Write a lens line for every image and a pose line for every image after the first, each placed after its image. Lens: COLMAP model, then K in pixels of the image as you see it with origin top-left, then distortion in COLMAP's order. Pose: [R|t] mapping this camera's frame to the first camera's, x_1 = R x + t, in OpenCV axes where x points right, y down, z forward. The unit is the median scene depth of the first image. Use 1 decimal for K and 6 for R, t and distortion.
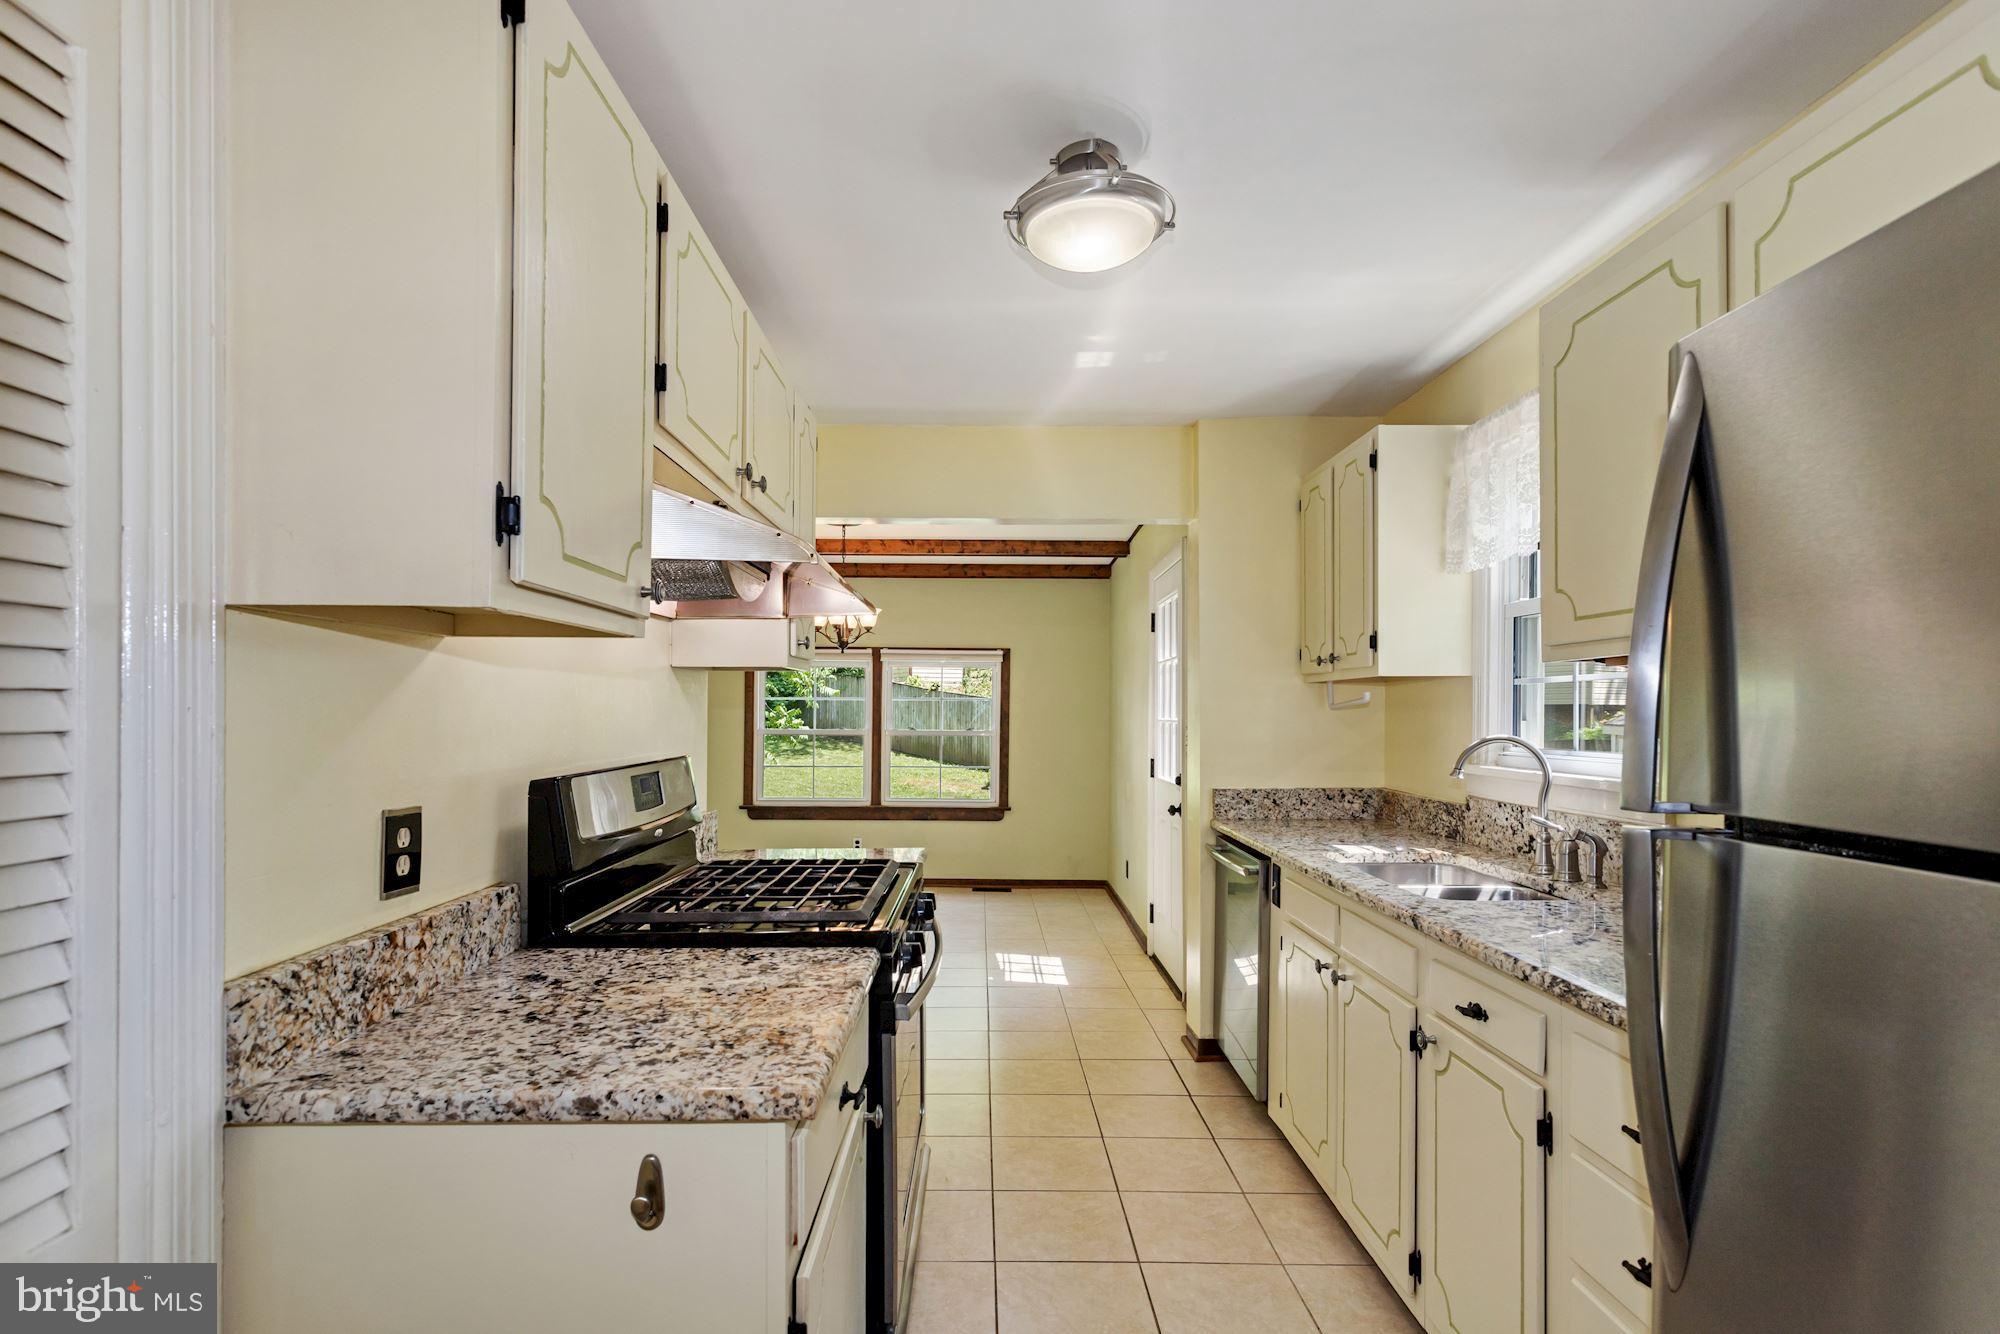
lens RADIAL K [[967.3, 0, 974.4], [0, 967.3, 714.4], [0, 0, 1]] dist [0.001455, 0.000644]
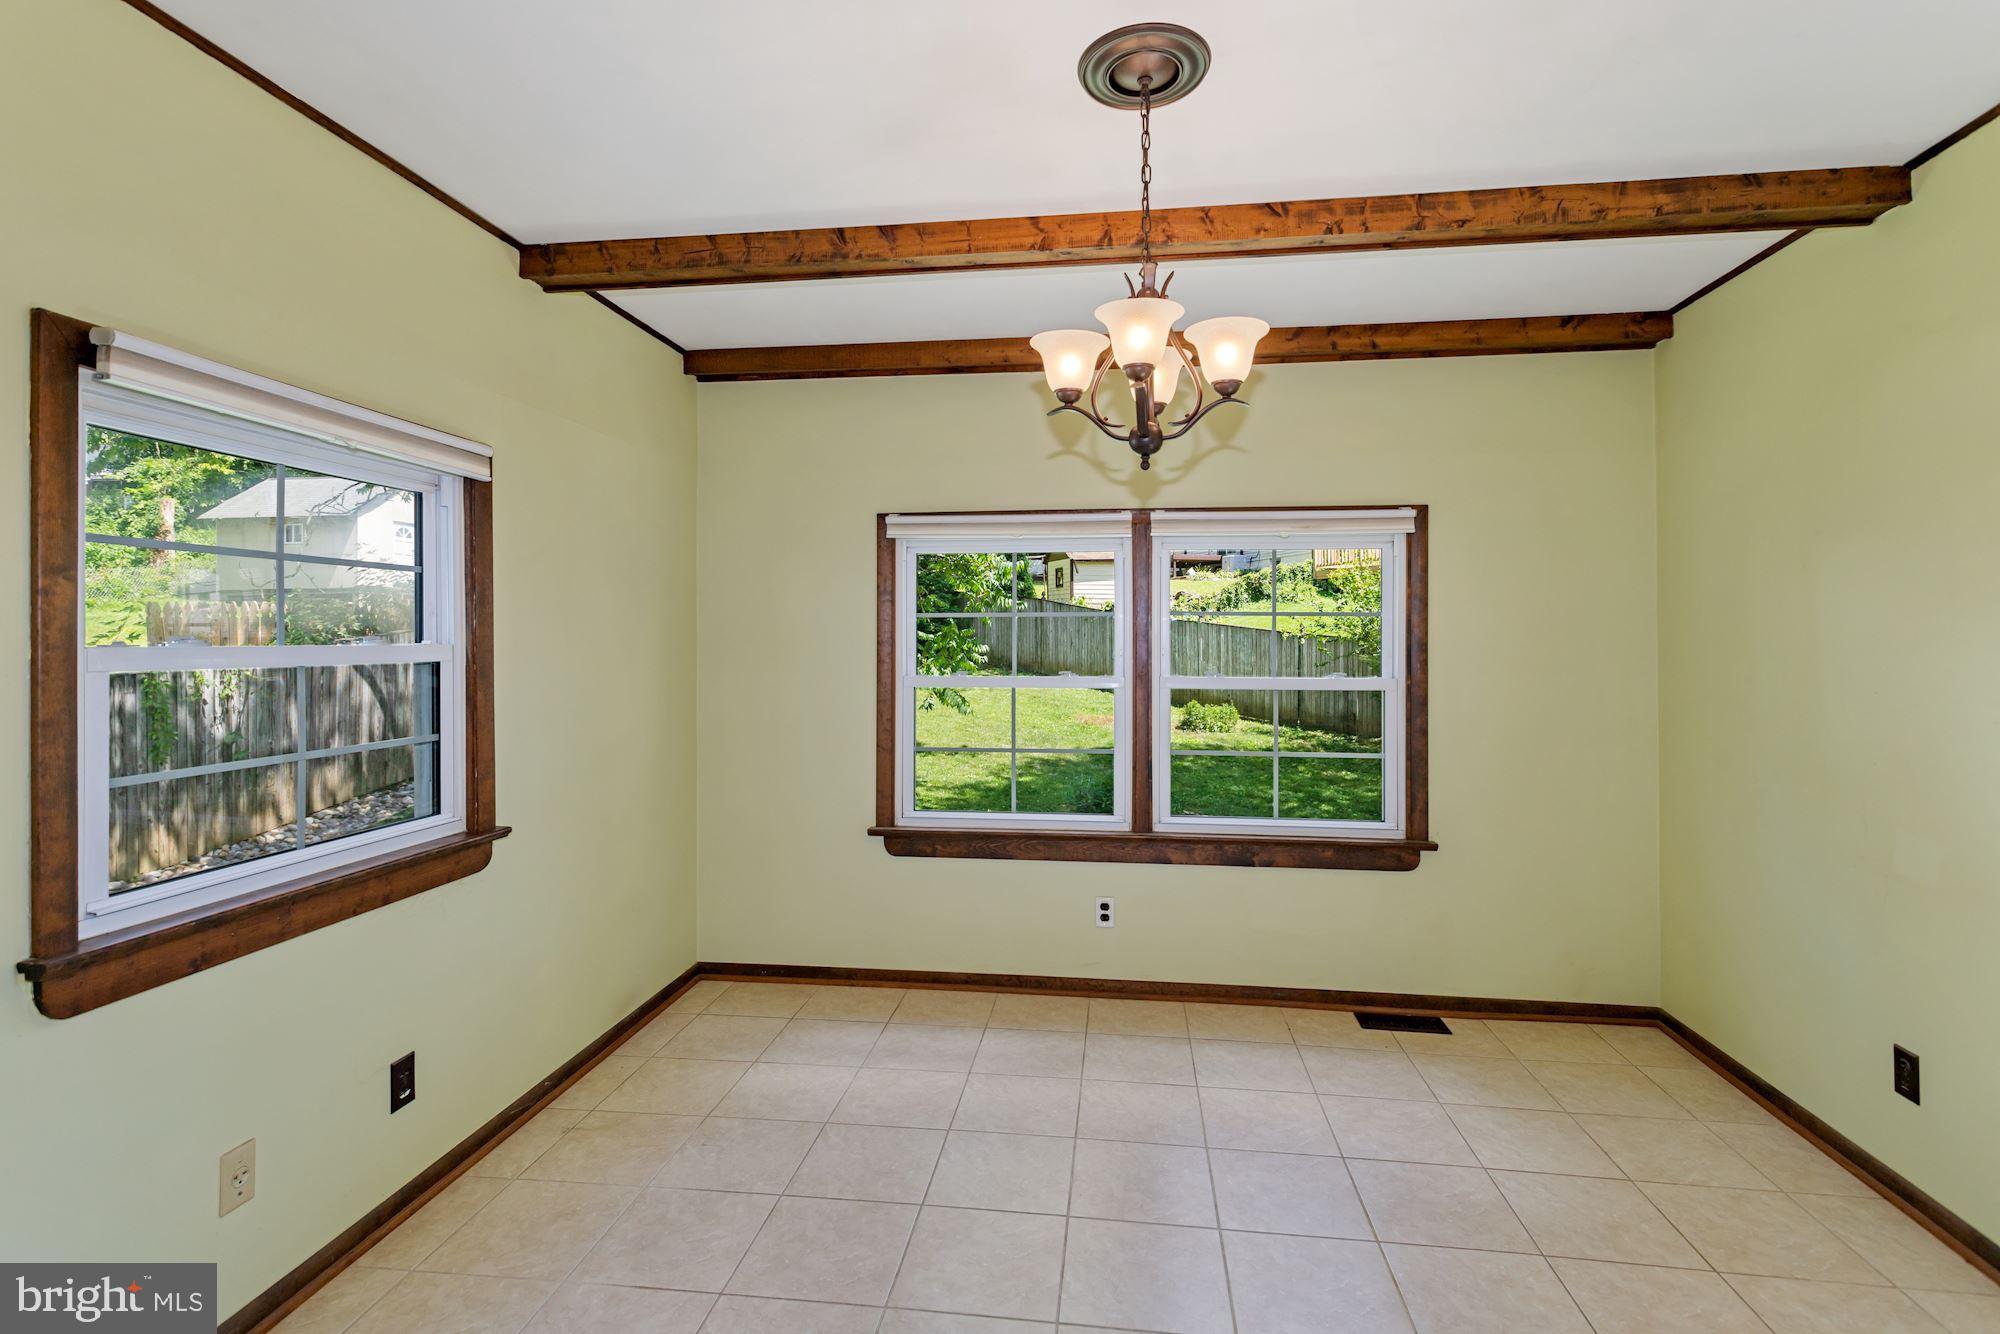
lens RADIAL K [[956.6, 0, 1001.8], [0, 956.6, 611.9], [0, 0, 1]] dist [0.001899, -0.000510]
pose [[0.992097, -0.010946, -0.124995, -0.564931], [0.007334, 0.999543, -0.029326, -0.018126], [0.125259, 0.028178, 0.991724, 2.616551]]
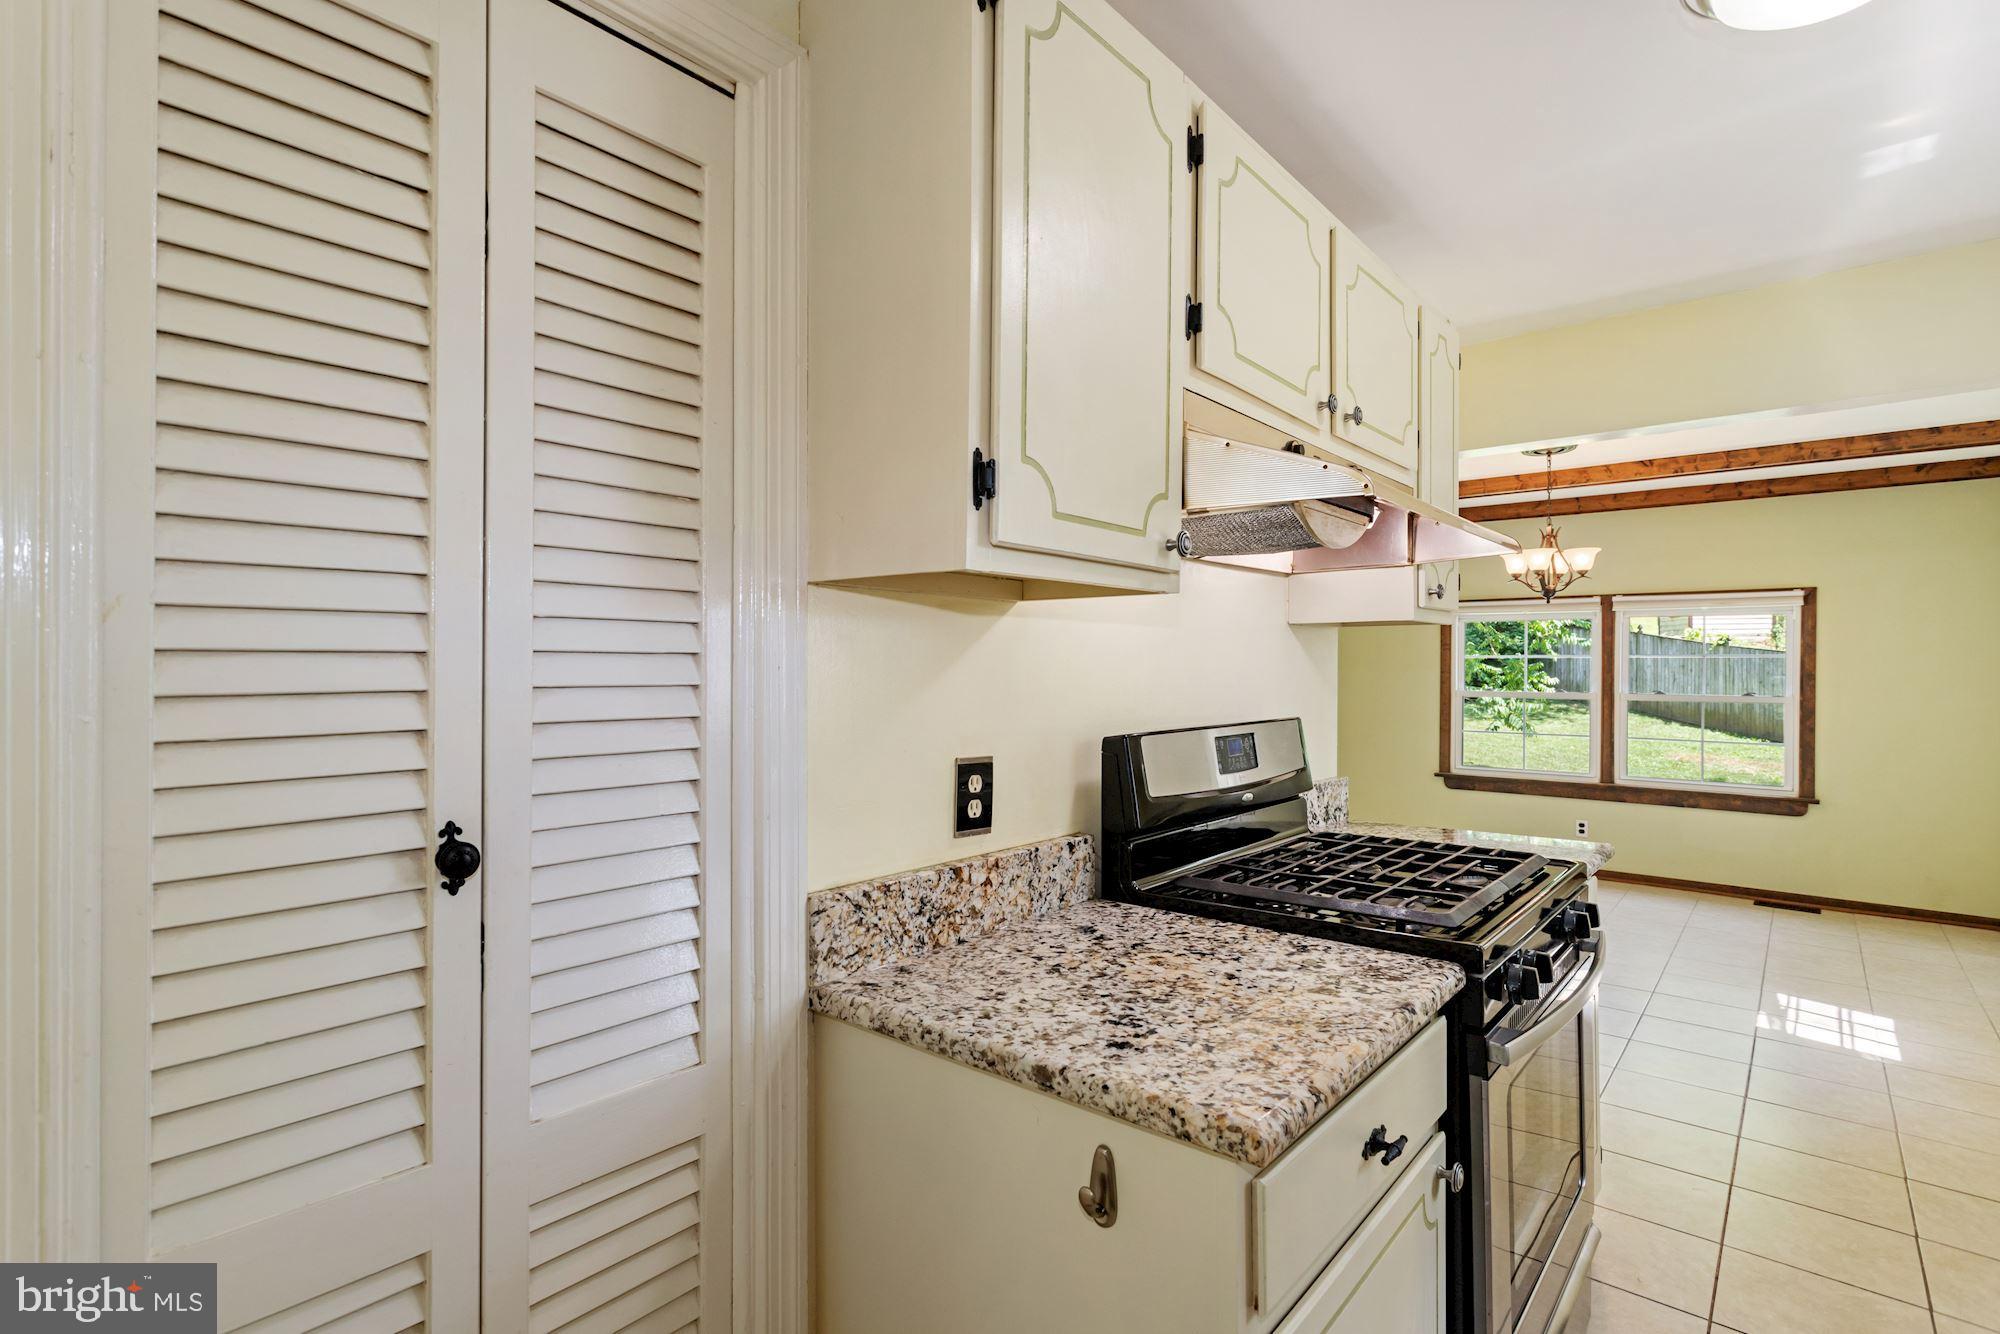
lens RADIAL K [[951.3, 0, 1000.0], [0, 951.3, 667.0], [0, 0, 1]] dist [-0.005603, 0.000295]
pose [[0.764389, -0.003146, -0.644747, 0.135041], [-0.001966, 0.999972, -0.007210, 0.000934], [0.644752, 0.006778, 0.764362, 0.176445]]
